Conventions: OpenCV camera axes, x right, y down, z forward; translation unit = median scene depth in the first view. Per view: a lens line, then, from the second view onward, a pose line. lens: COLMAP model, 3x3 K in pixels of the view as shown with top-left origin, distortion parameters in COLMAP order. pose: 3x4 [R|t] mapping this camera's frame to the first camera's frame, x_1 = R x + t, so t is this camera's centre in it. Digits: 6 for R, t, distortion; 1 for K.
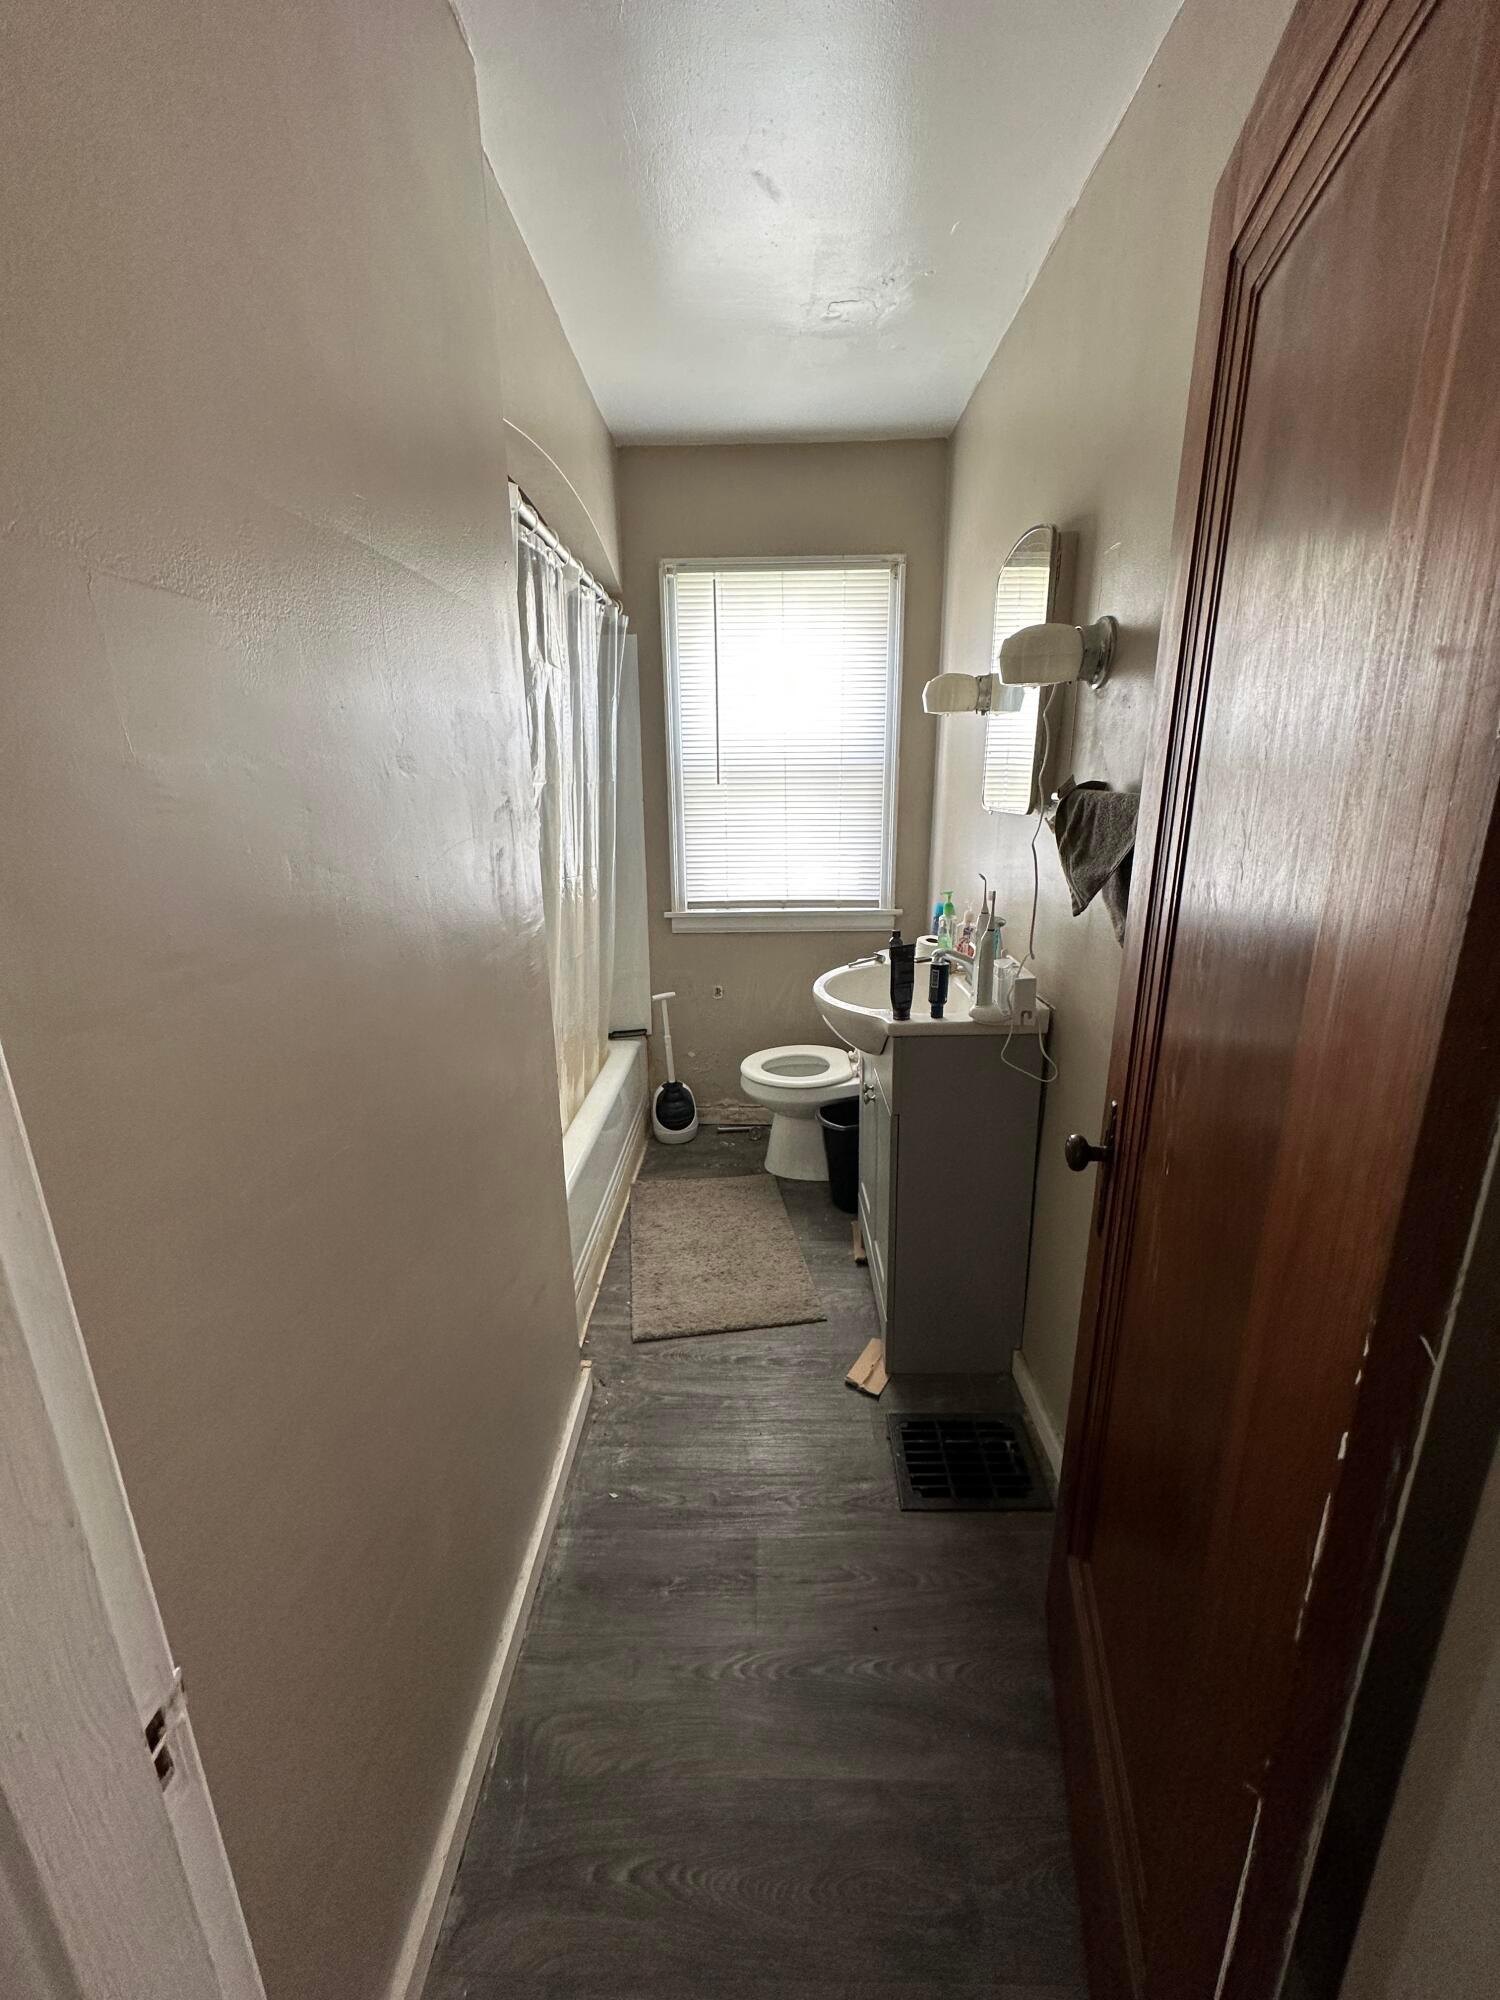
lens RADIAL K [[809.4, 0, 750.0], [0, 809.4, 1000.0], [0, 0, 1]] dist [0.000136, 0.000006]
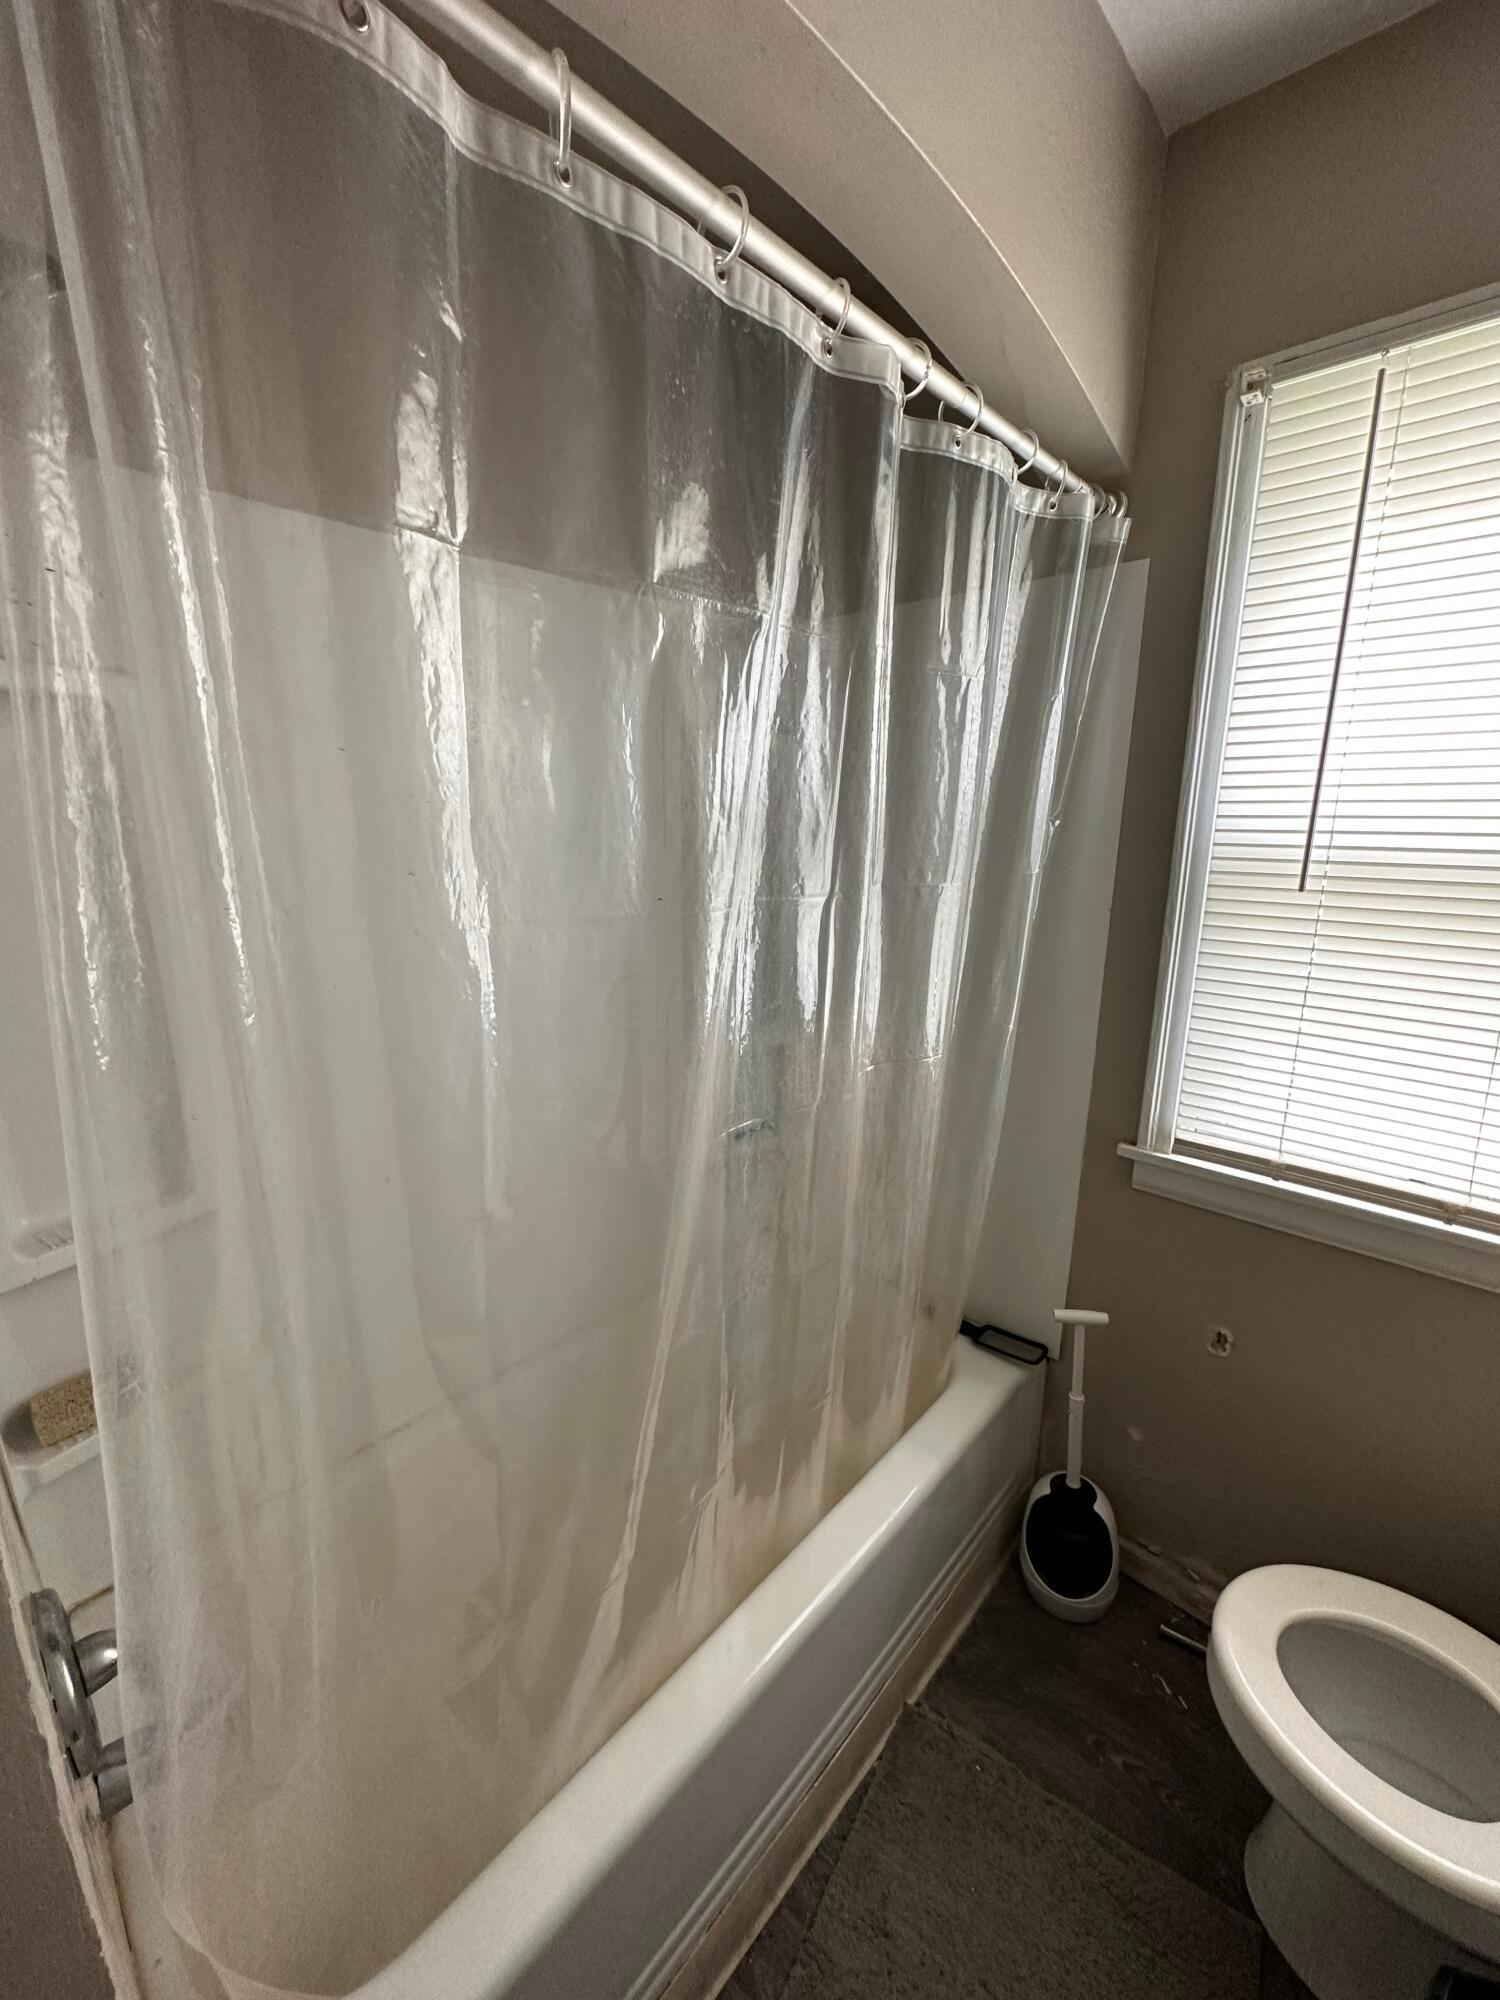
lens RADIAL K [[796.6, 0, 750.0], [0, 796.6, 1000.0], [0, 0, 1]] dist [-0.001270, -0.000119]
pose [[0.750308, 0.159770, -0.641492, 0.018125], [-0.186340, 0.982124, 0.026658, -0.164389], [0.634284, 0.099534, 0.766666, 0.498713]]
